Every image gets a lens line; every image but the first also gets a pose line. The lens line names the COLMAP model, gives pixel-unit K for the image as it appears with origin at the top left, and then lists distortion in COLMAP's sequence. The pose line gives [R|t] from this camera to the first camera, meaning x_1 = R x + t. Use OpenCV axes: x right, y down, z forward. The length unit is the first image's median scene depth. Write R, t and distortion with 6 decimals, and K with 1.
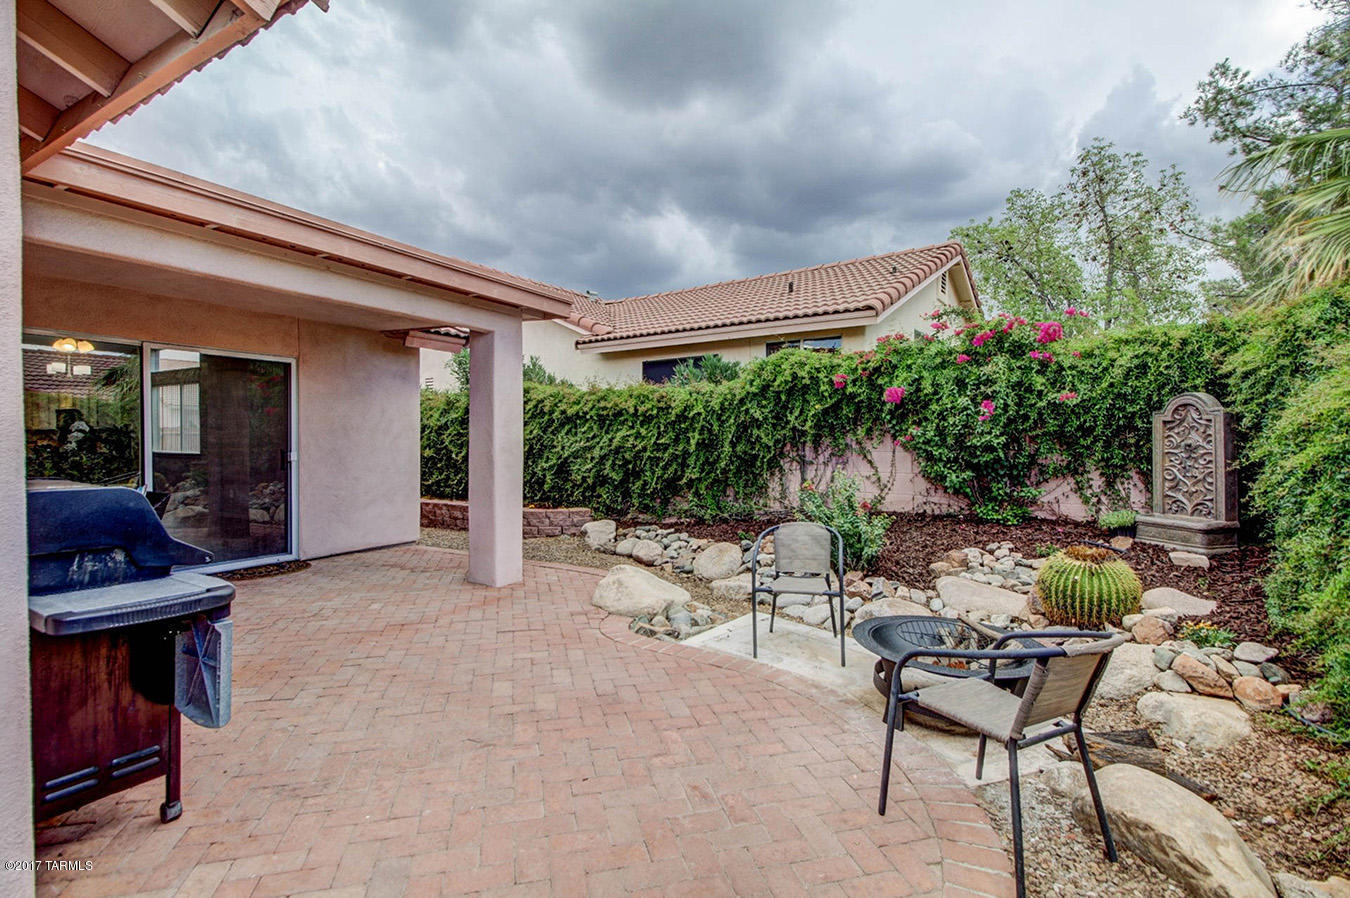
lens RADIAL K [[619.1, 0, 673.8], [0, 619.1, 444.0], [0, 0, 1]] dist [0.010391, -0.004025]
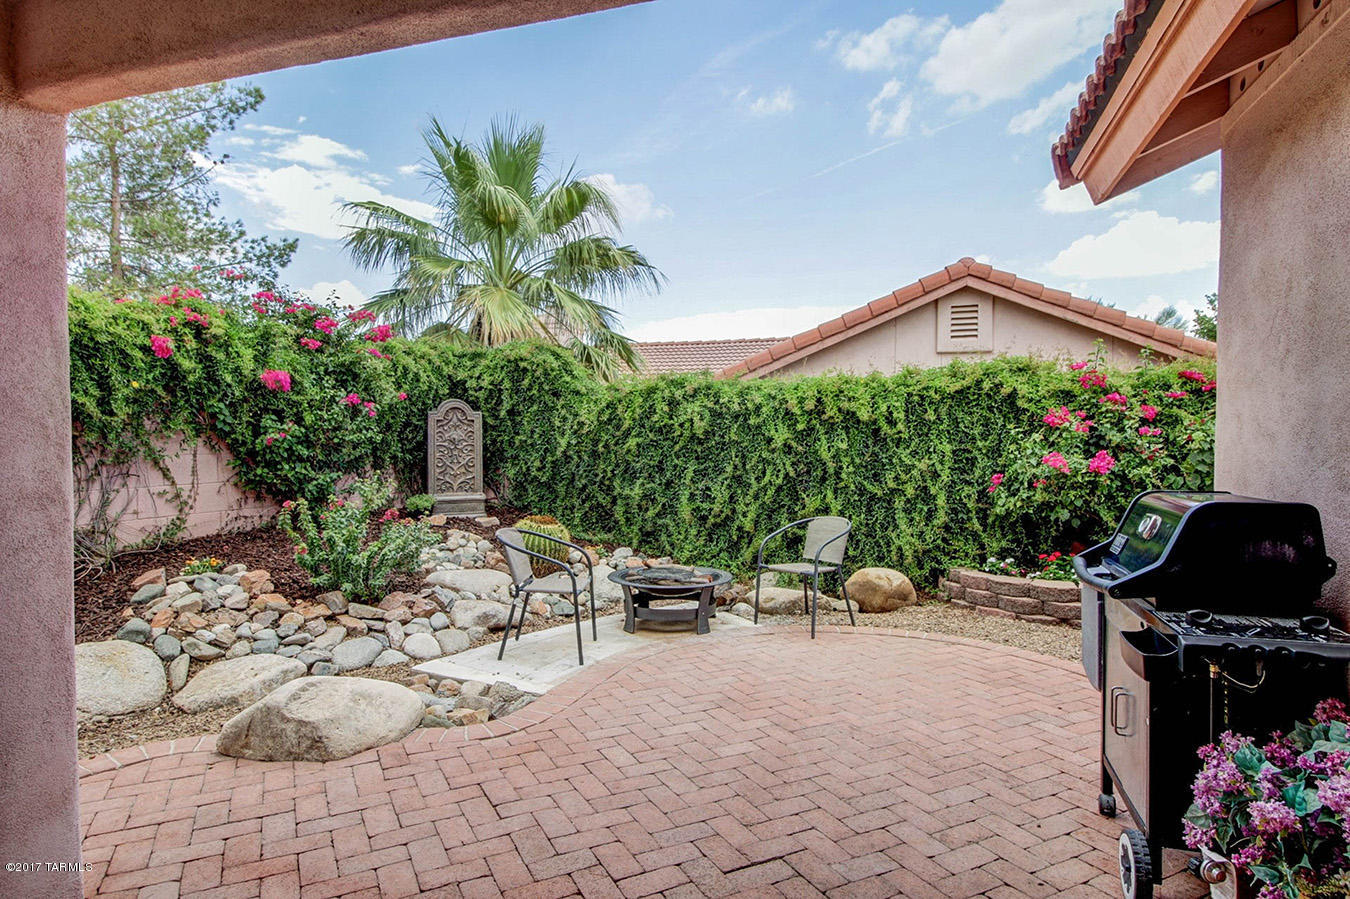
lens RADIAL K [[766.2, 0, 672.5], [0, 766.2, 440.4], [0, 0, 1]] dist [0.007329, -0.000661]
pose [[-0.210910, -0.017073, 0.977356, -0.874178], [0.006100, 0.999805, 0.018782, -0.023258], [-0.977487, 0.009923, -0.210764, 0.908505]]
